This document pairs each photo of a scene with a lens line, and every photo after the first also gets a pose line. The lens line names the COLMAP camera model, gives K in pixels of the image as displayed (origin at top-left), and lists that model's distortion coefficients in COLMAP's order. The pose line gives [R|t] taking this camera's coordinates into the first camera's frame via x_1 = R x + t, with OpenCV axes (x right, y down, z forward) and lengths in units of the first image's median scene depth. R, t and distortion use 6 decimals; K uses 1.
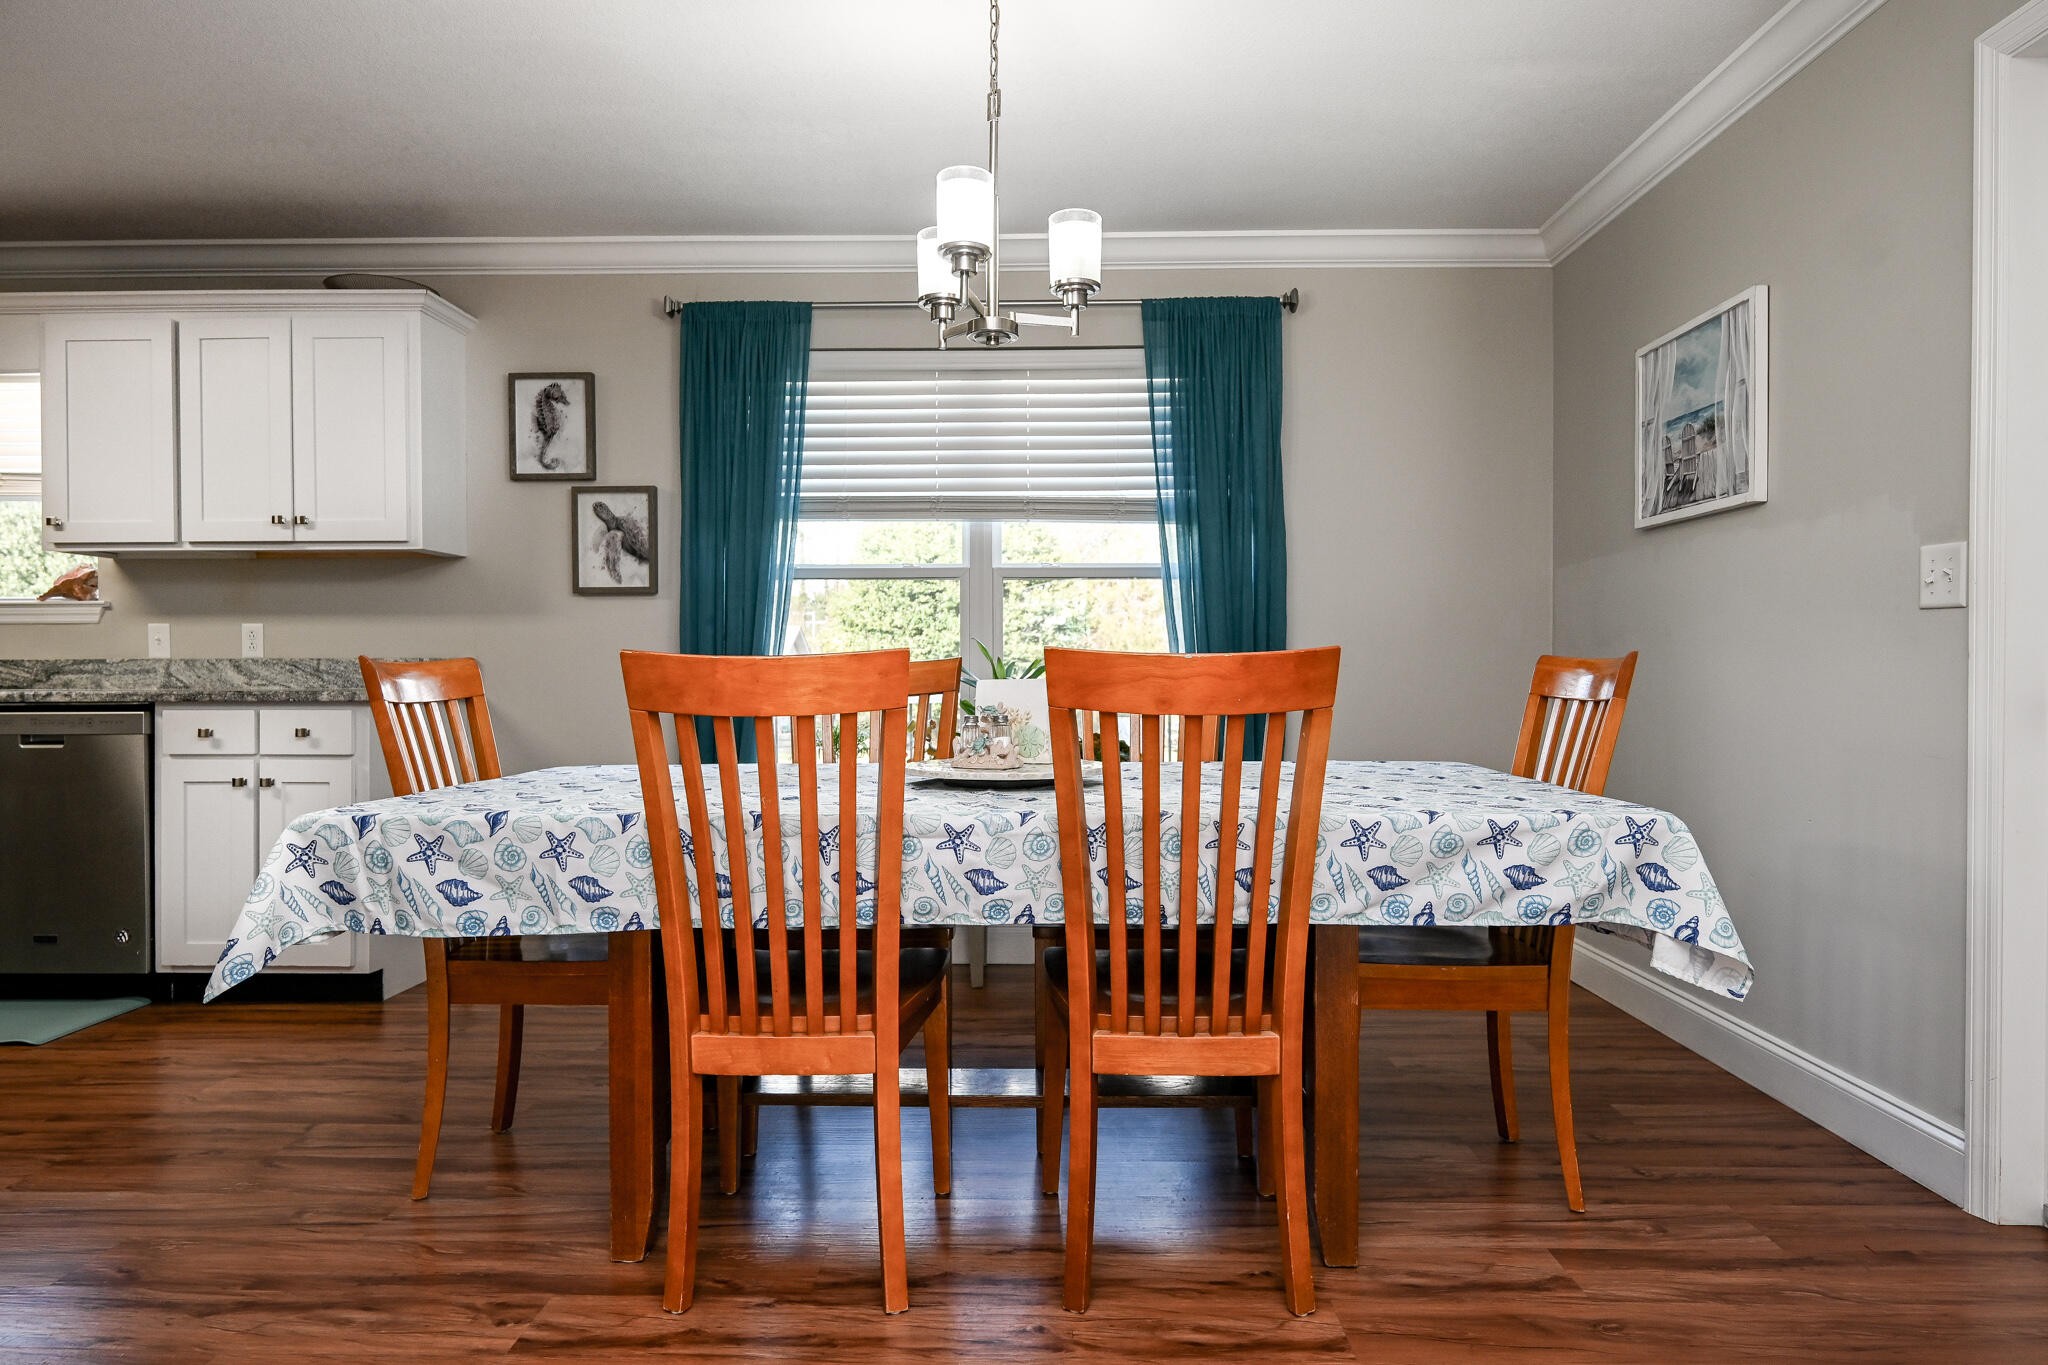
lens RADIAL K [[1261.0, 0, 1038.3], [0, 1261.0, 695.6], [0, 0, 1]] dist [-0.002102, 0.001966]
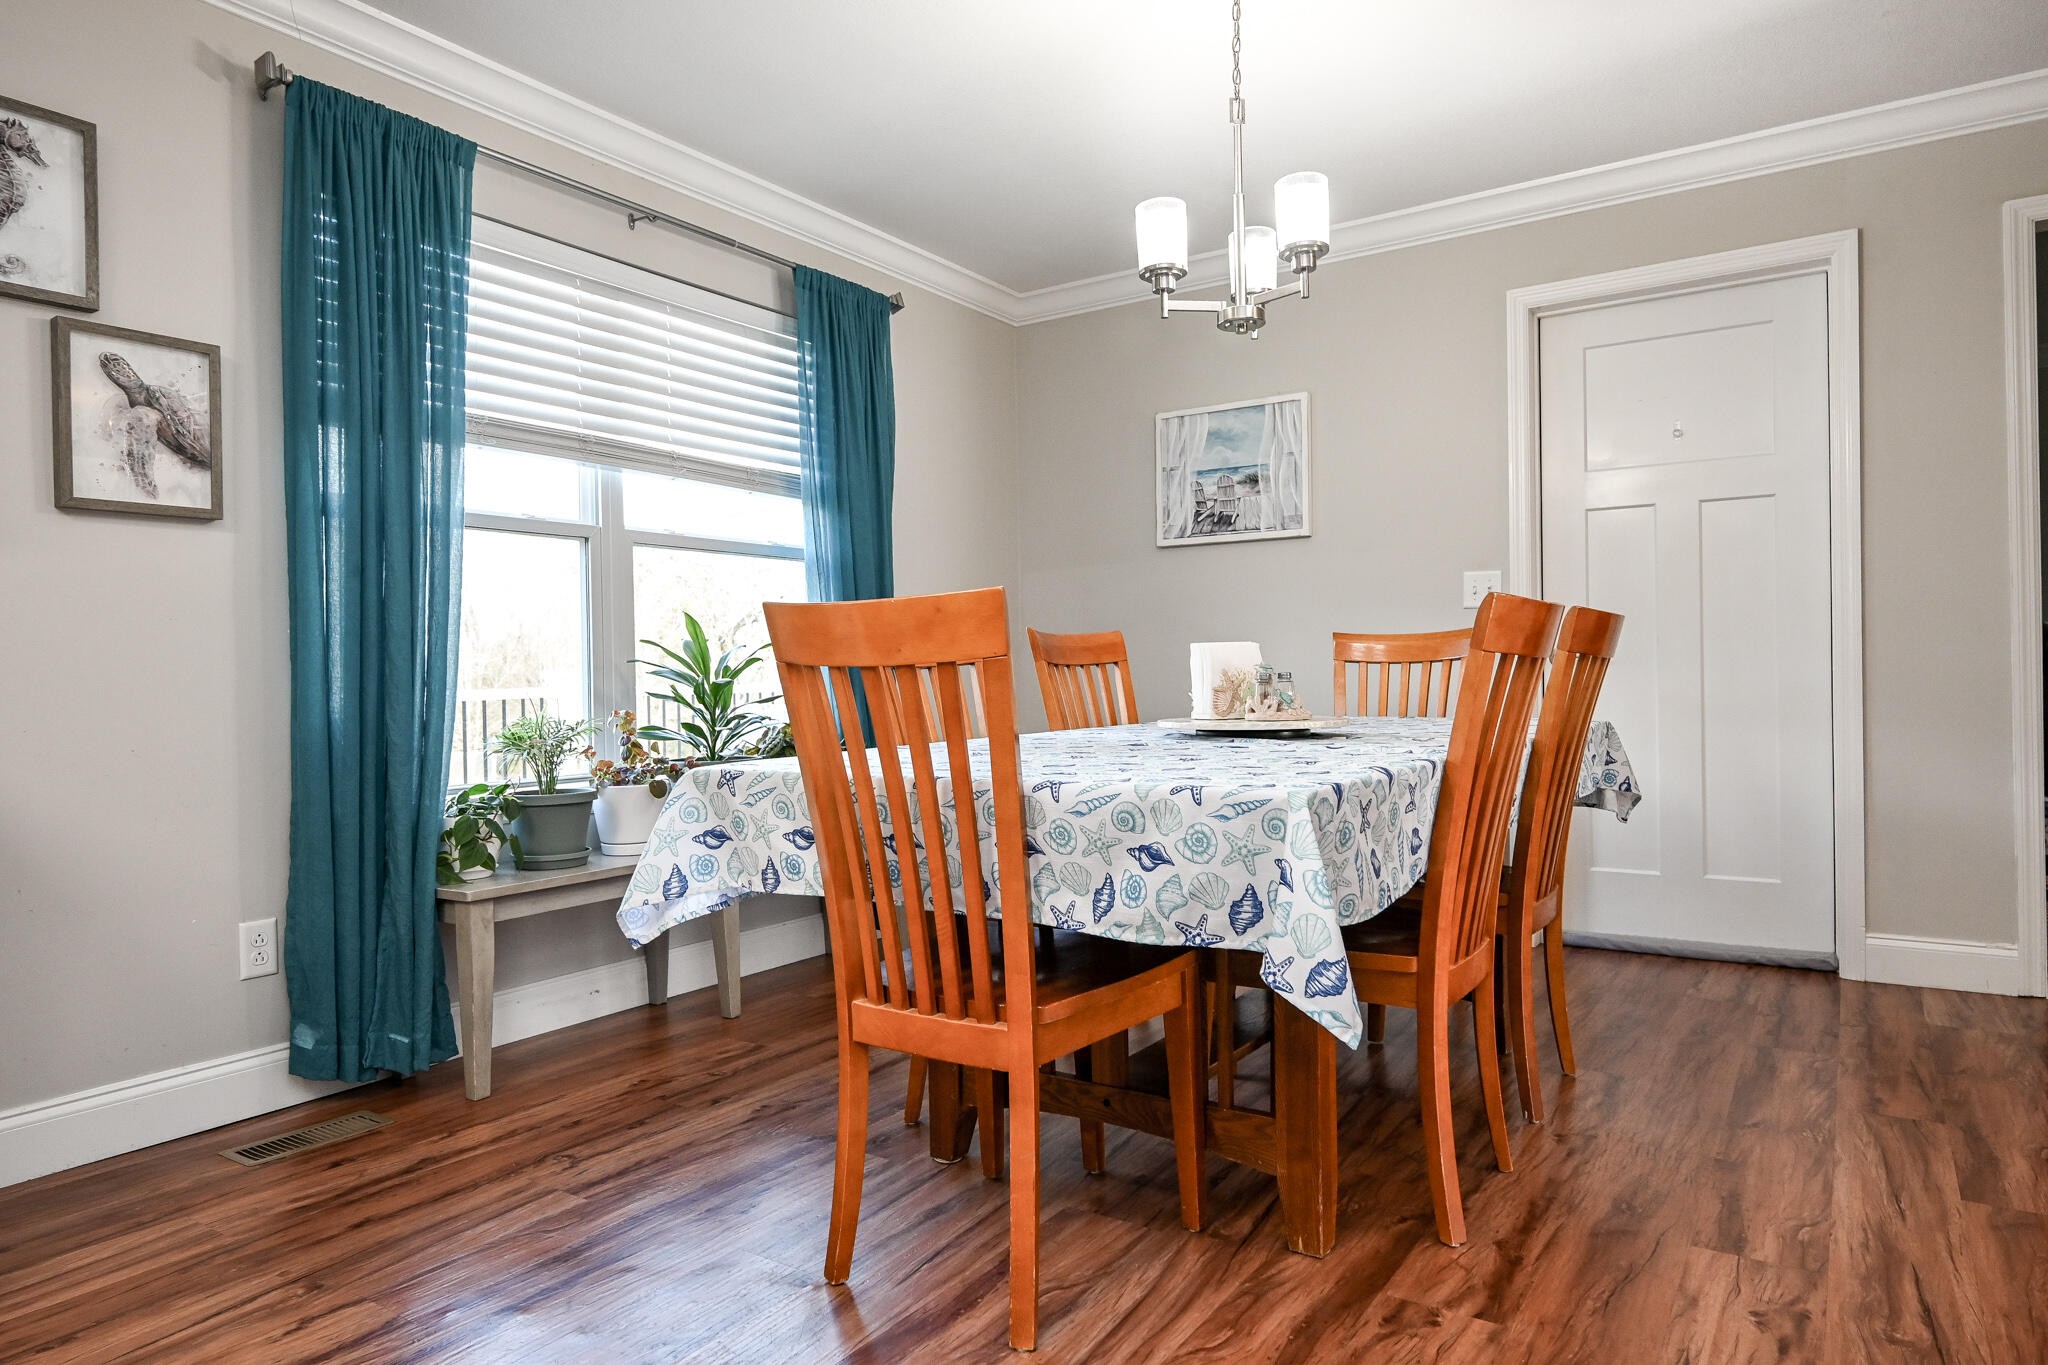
lens RADIAL K [[1261.0, 0, 1031.7], [0, 1261.0, 686.3], [0, 0, 1]] dist [-0.002102, 0.001966]
pose [[0.530489, -0.013942, 0.847577, -0.630714], [0.031686, 0.999492, -0.003391, 0.014196], [-0.847099, 0.028656, 0.530661, 0.350287]]
